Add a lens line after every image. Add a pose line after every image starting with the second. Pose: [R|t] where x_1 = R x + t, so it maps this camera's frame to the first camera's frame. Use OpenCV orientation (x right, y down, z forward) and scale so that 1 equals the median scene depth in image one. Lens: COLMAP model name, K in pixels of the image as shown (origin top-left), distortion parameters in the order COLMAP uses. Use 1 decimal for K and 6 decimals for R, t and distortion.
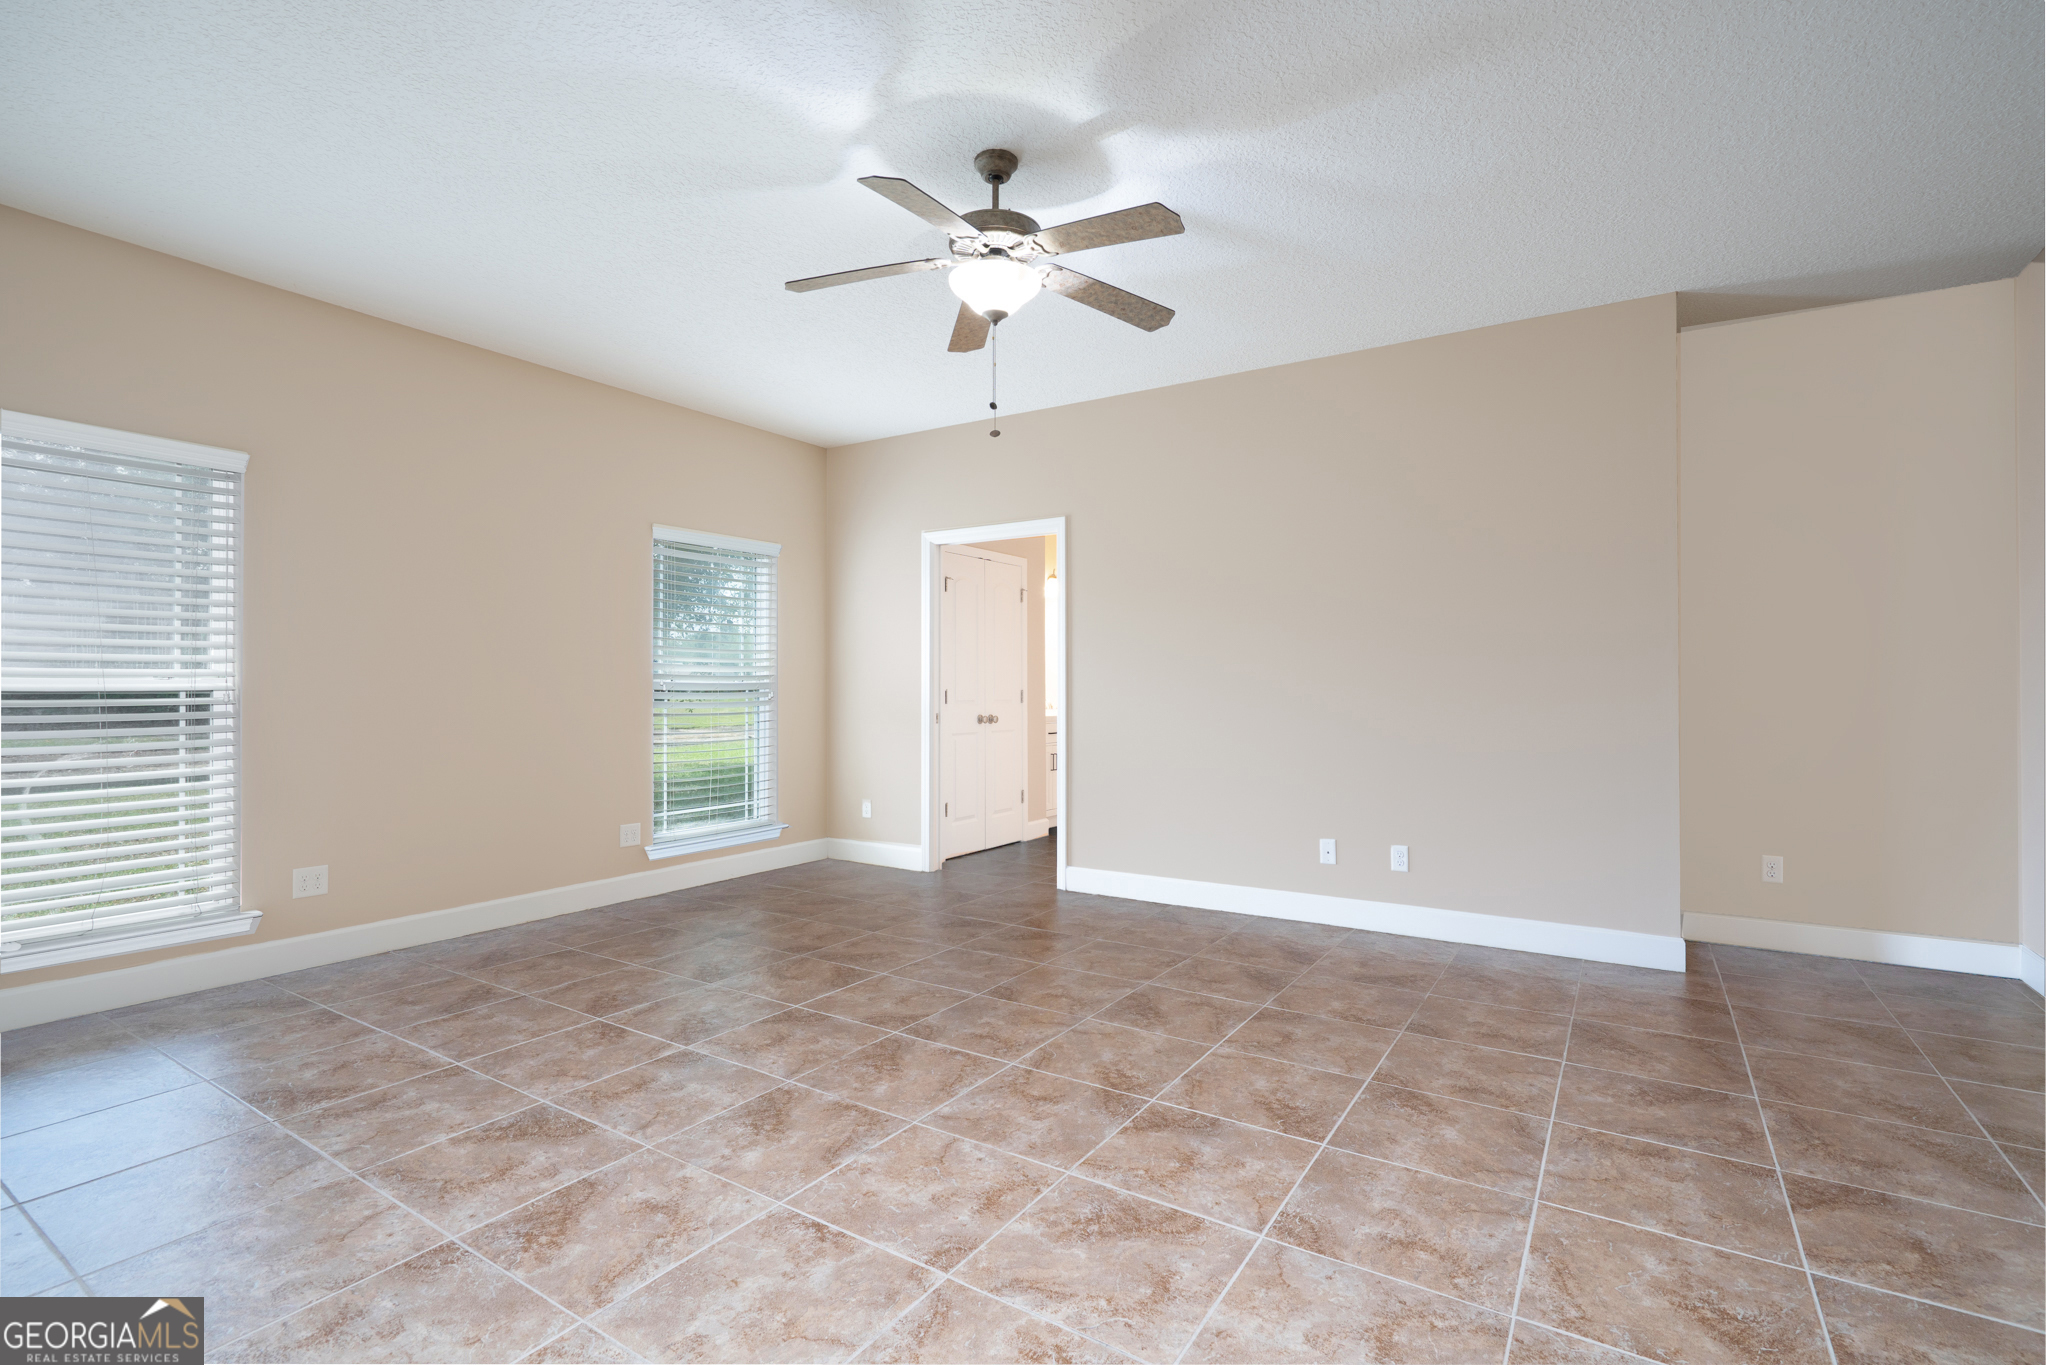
lens RADIAL K [[937.2, 0, 1014.4], [0, 937.2, 683.0], [0, 0, 1]] dist [-0.002014, 0.000050]
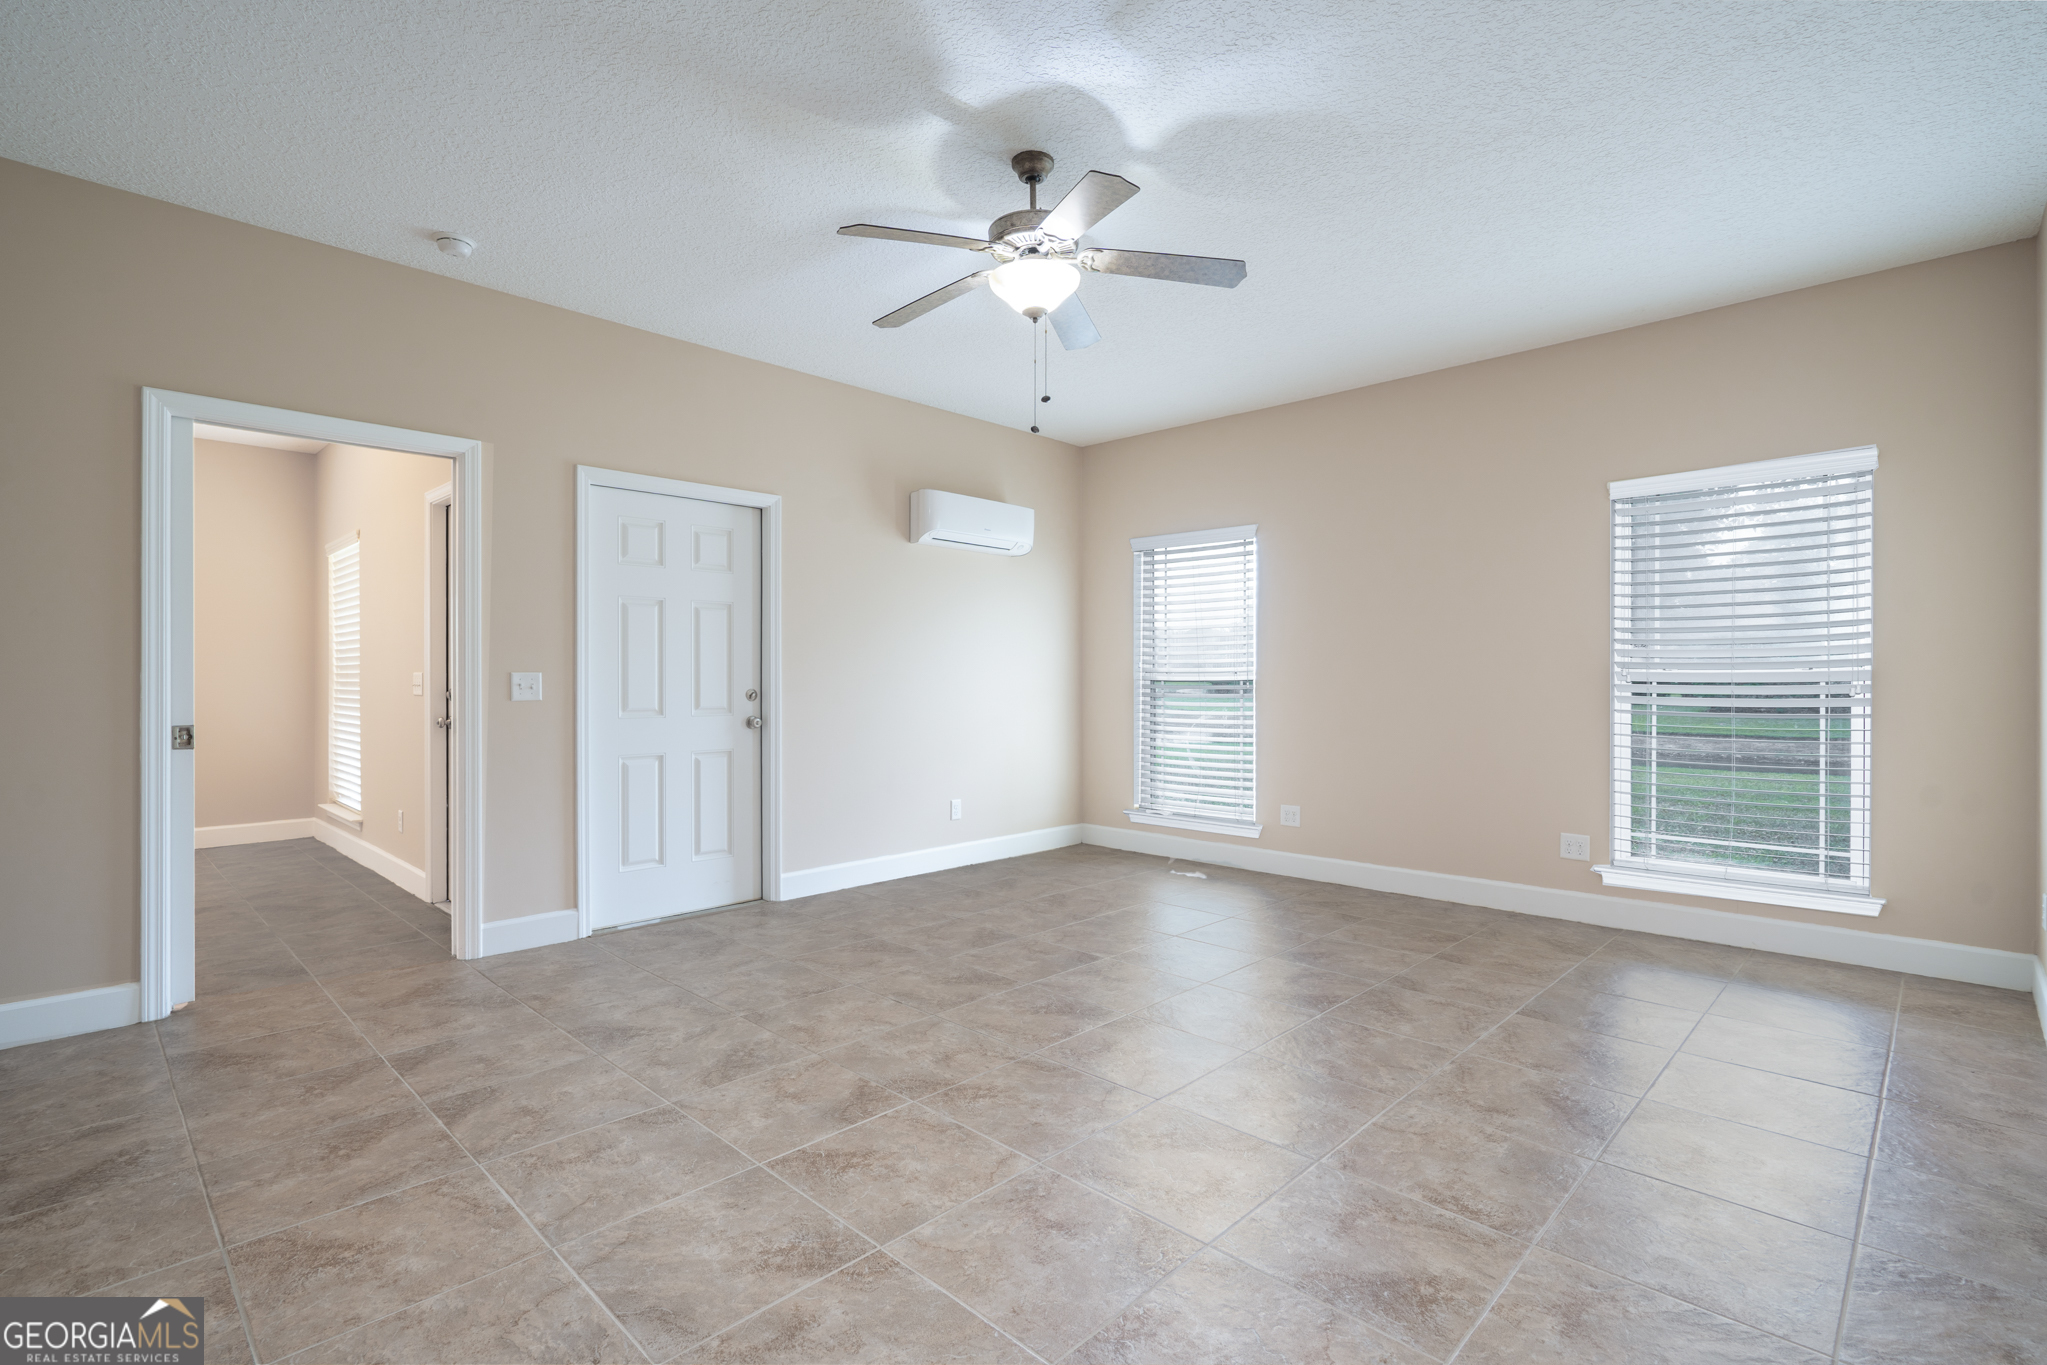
lens RADIAL K [[937.6, 0, 1013.2], [0, 937.6, 682.3], [0, 0, 1]] dist [-0.002014, 0.000050]
pose [[-0.185505, 0.004059, -0.982635, 1.193043], [0.006077, 0.999977, 0.002984, 0.005599], [0.982625, -0.005418, -0.185525, 1.408849]]
